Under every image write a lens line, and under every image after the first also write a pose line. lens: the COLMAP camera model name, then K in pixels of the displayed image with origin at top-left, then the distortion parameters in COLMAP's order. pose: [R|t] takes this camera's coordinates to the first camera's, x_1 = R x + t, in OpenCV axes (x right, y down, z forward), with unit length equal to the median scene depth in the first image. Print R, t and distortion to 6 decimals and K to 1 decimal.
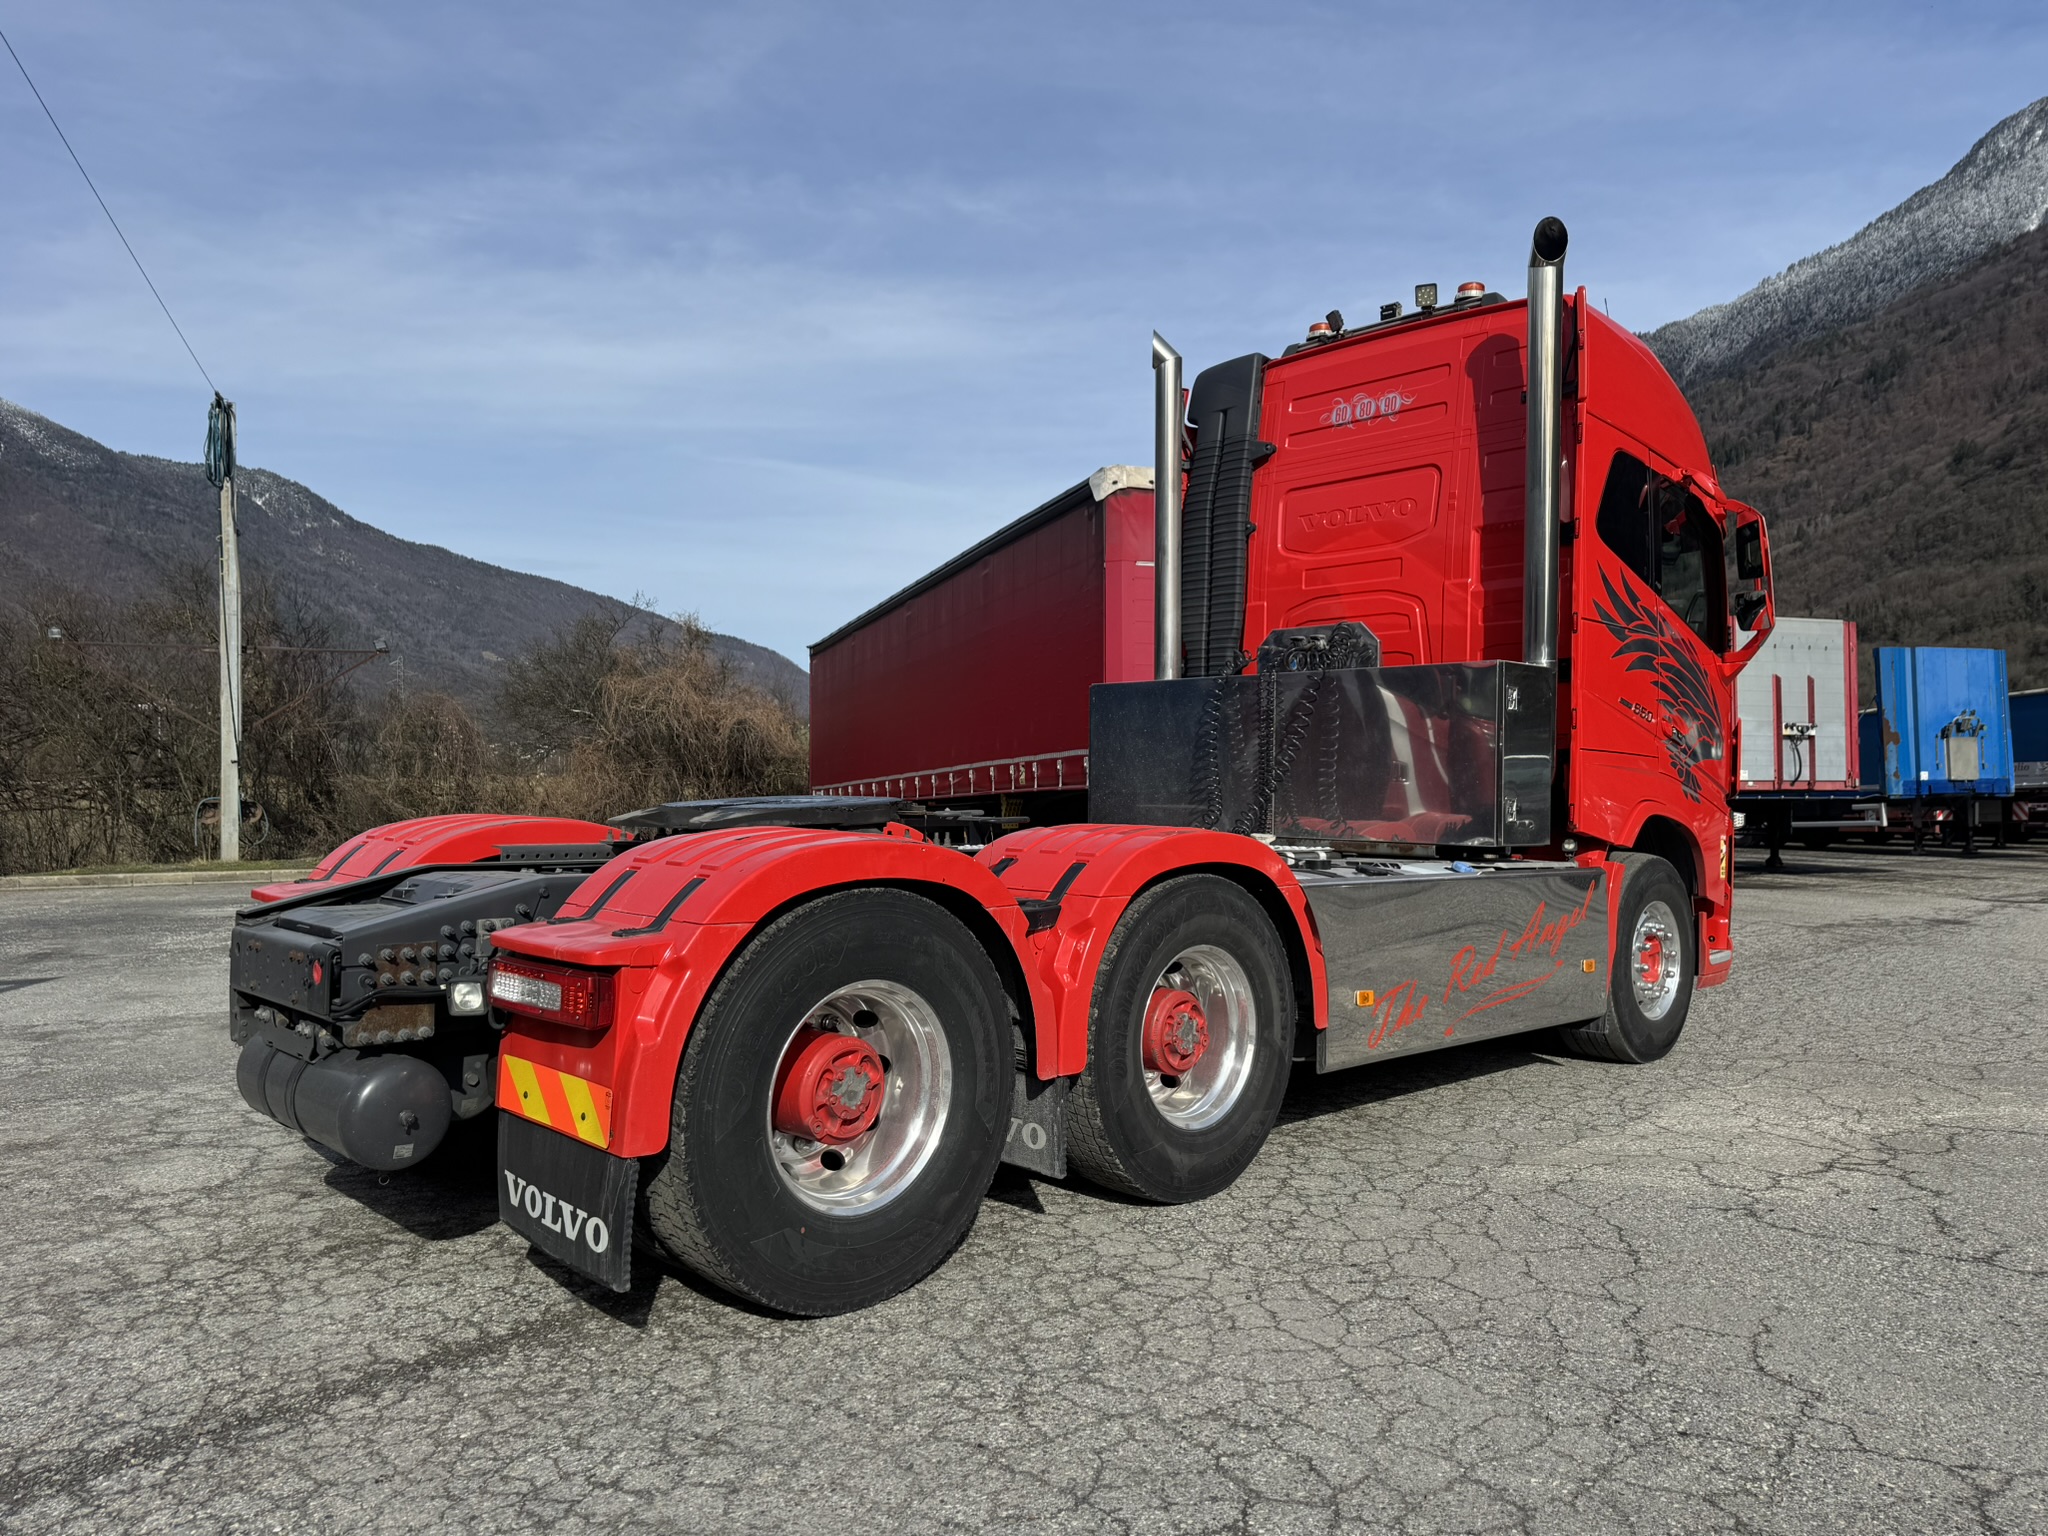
lens RADIAL K [[1433.1, 0, 1050.3], [0, 1433.1, 782.6], [0, 0, 1]] dist [0.040047, -0.046378]
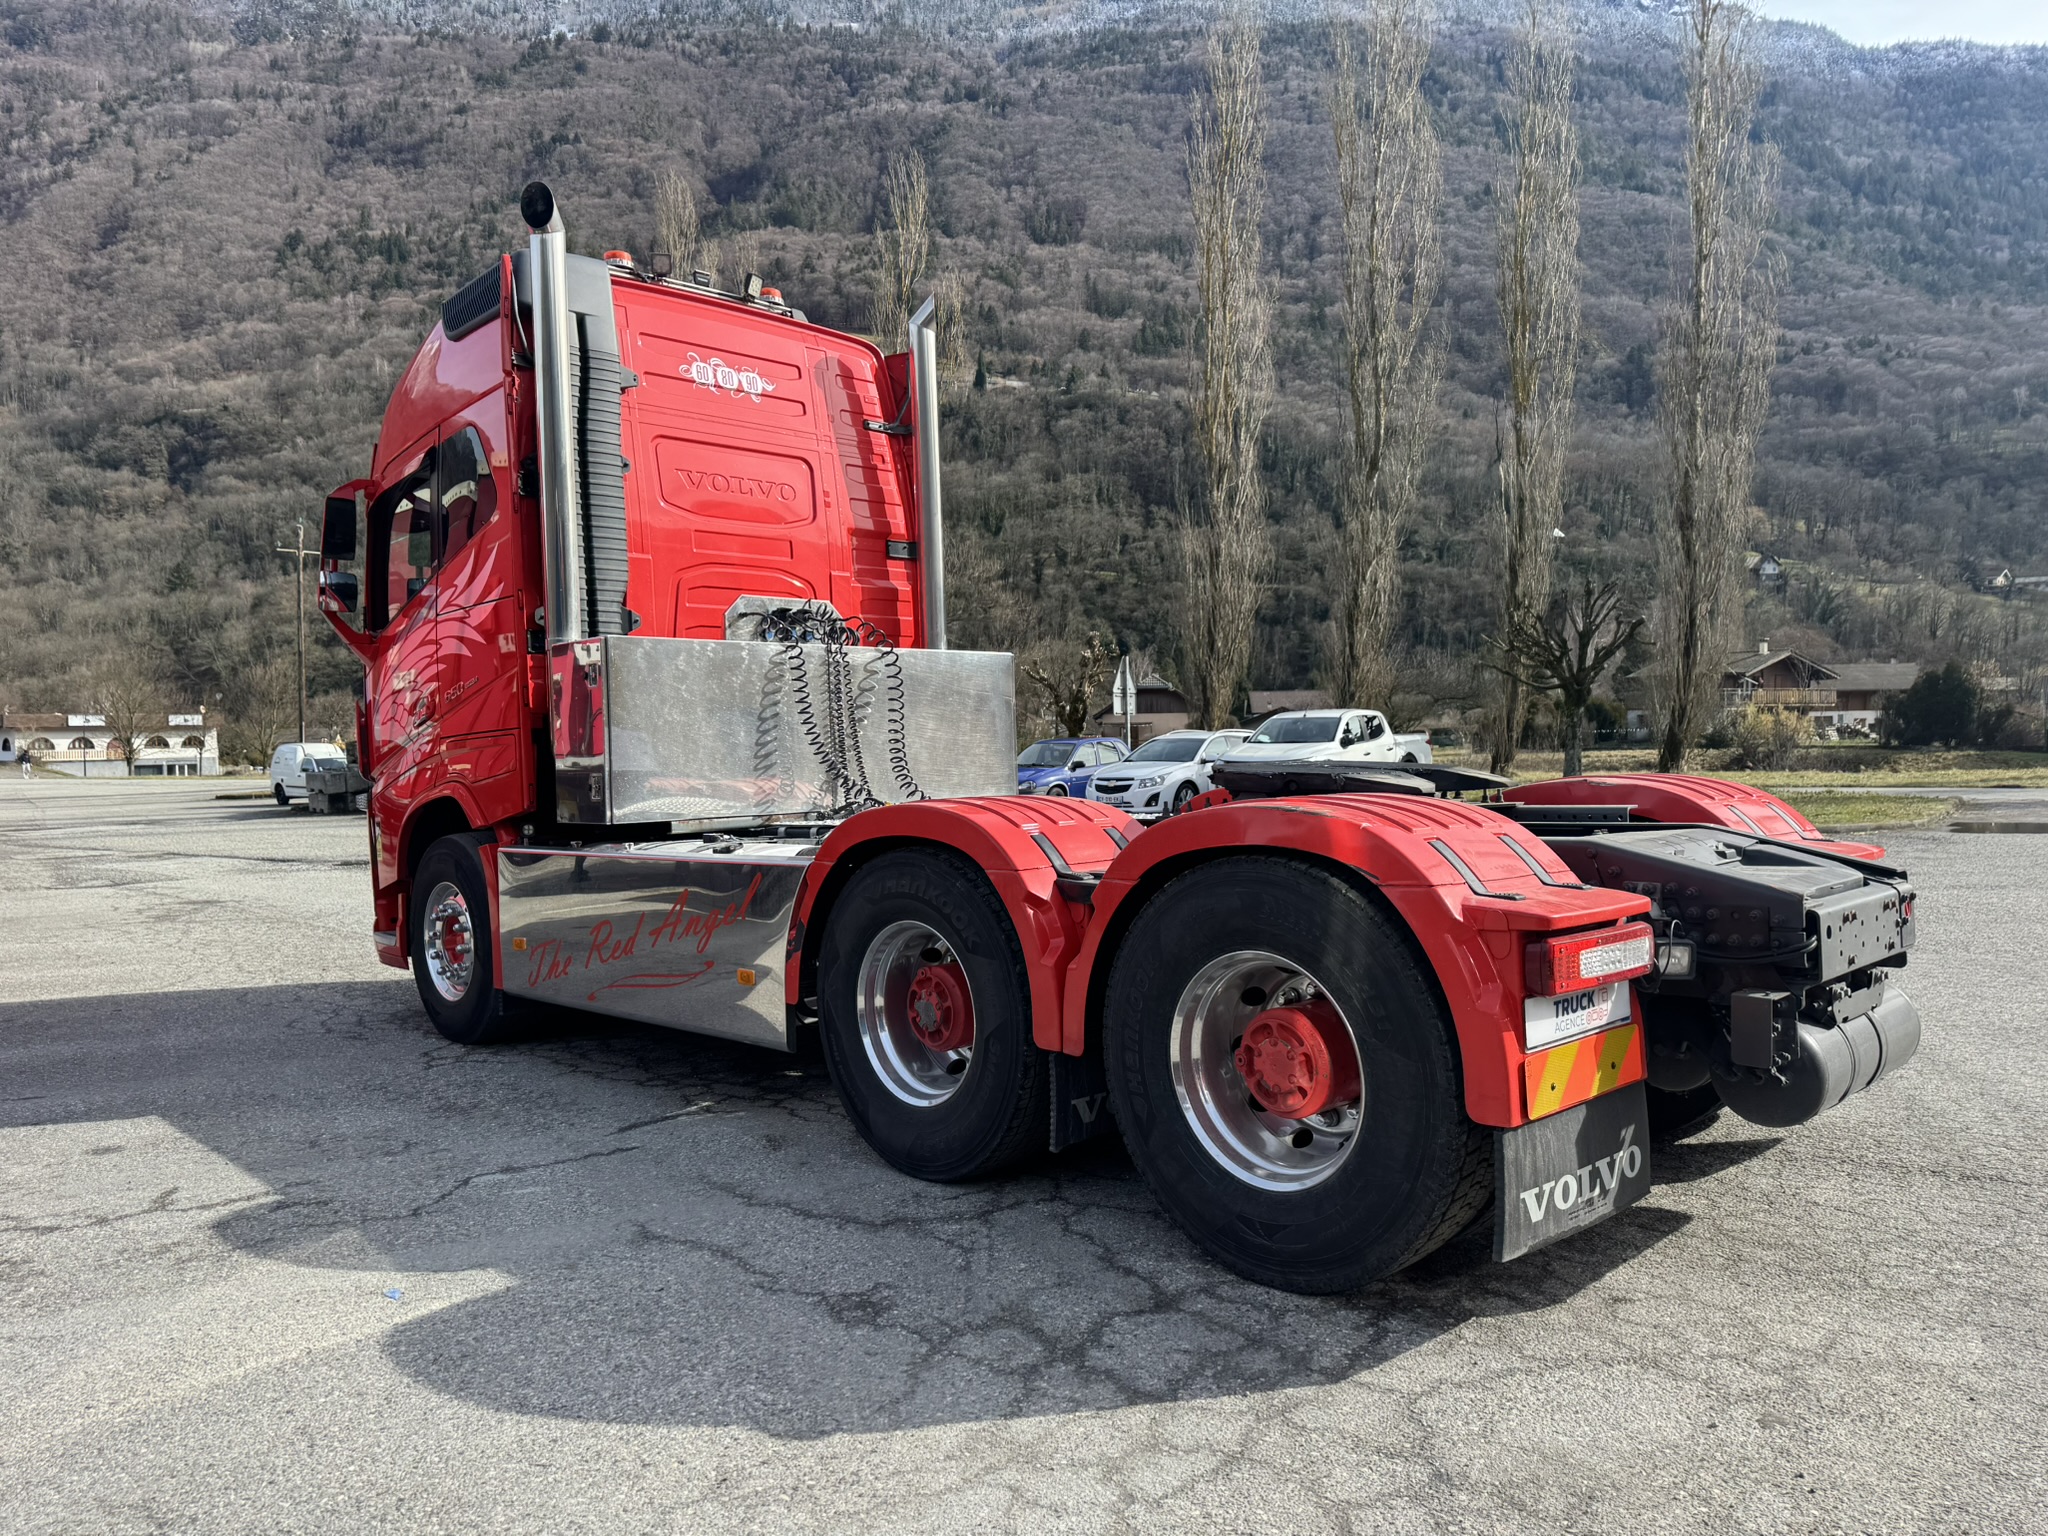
lens RADIAL K [[1433.1, 0, 1014.0], [0, 1433.1, 765.5], [0, 0, 1]] dist [0.040047, -0.046378]
pose [[0.026282, -0.022202, 0.999408, -1.177931], [0.030725, 0.999299, 0.021391, -0.013948], [-0.999182, 0.030144, 0.026945, 1.198570]]
